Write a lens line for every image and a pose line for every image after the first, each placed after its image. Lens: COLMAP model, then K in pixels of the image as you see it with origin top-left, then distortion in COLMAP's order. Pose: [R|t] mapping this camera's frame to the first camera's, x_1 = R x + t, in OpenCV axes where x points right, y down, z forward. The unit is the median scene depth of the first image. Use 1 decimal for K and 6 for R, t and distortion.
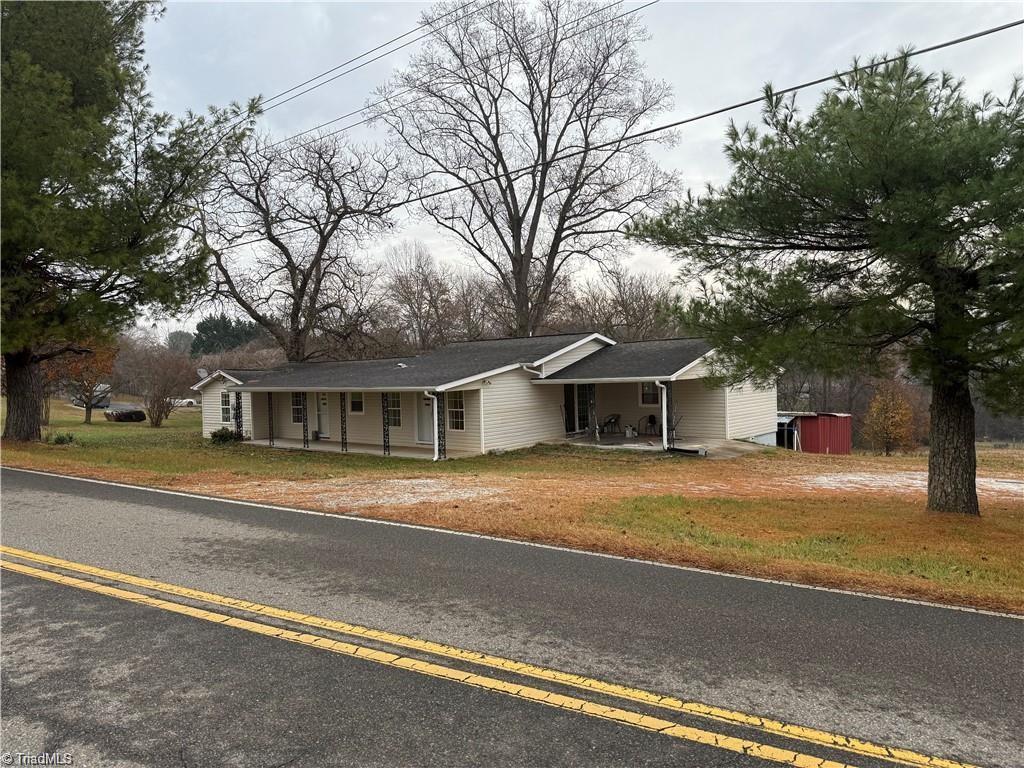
lens RADIAL K [[719.0, 0, 513.9], [0, 719.0, 387.2], [0, 0, 1]] dist [0.133792, -0.216062]
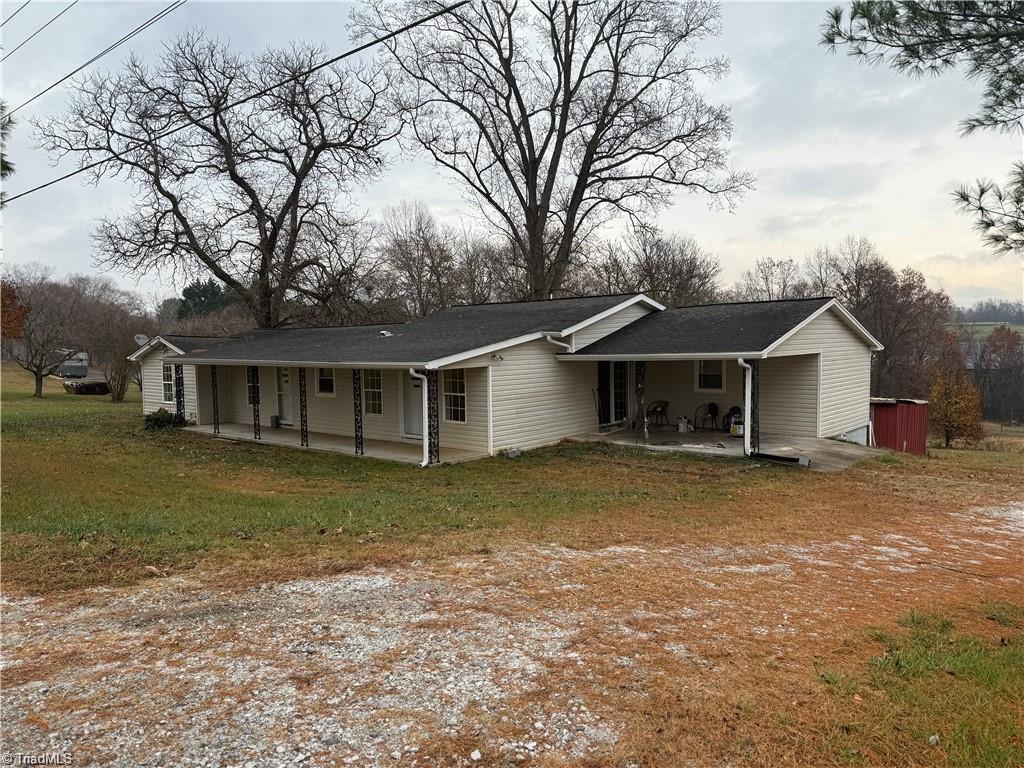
lens RADIAL K [[720.0, 0, 517.1], [0, 720.0, 393.8], [0, 0, 1]] dist [0.137292, -0.213218]
pose [[0.999892, 0.014691, 0.000134, -0.010464], [-0.014683, 0.998938, 0.043662, -0.001204], [0.000507, -0.043659, 0.999046, 0.163897]]
